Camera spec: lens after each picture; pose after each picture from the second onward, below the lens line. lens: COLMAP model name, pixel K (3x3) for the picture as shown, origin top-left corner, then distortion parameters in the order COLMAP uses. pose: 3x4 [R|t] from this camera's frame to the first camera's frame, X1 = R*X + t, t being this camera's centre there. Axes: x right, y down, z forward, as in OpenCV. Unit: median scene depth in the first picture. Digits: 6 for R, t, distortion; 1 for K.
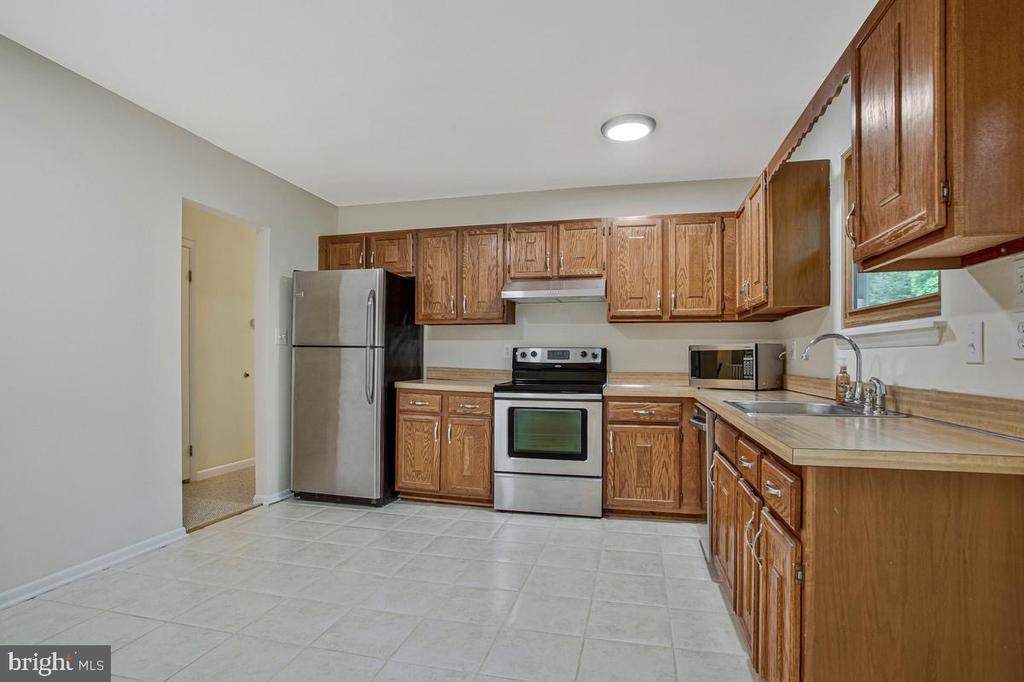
lens RADIAL K [[529.8, 0, 521.2], [0, 529.8, 349.5], [0, 0, 1]] dist [-0.004478, 0.003571]
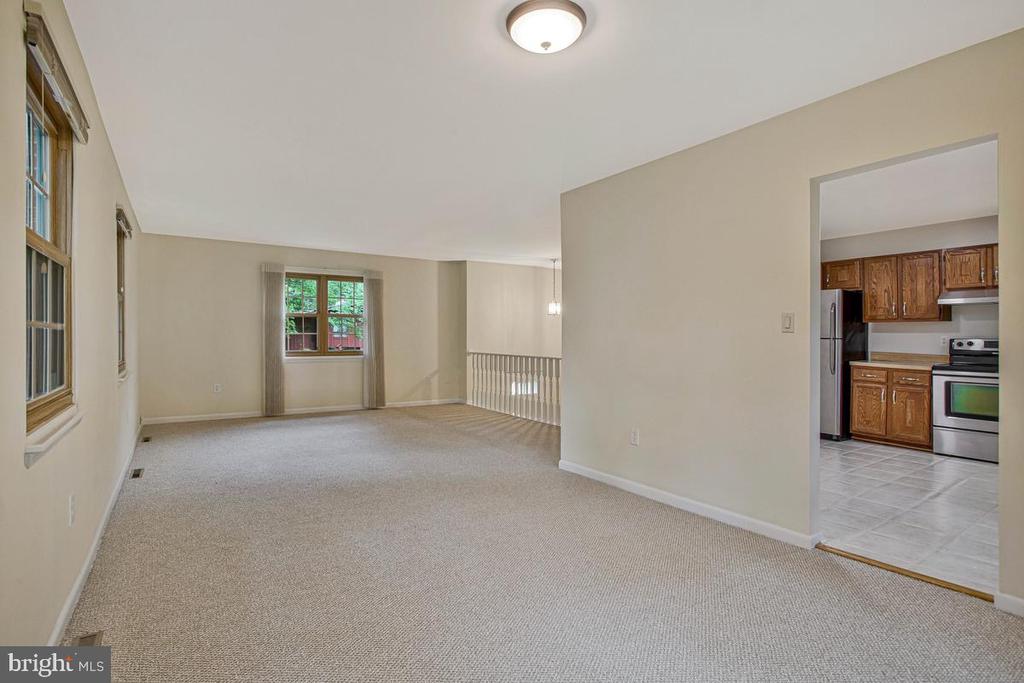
lens RADIAL K [[529.8, 0, 504.6], [0, 529.8, 325.7], [0, 0, 1]] dist [-0.004478, 0.003571]
pose [[0.747840, -0.011852, -0.663773, 0.033626], [0.007234, 0.999927, -0.009704, -0.033842], [0.663840, 0.002455, 0.747871, -0.804700]]
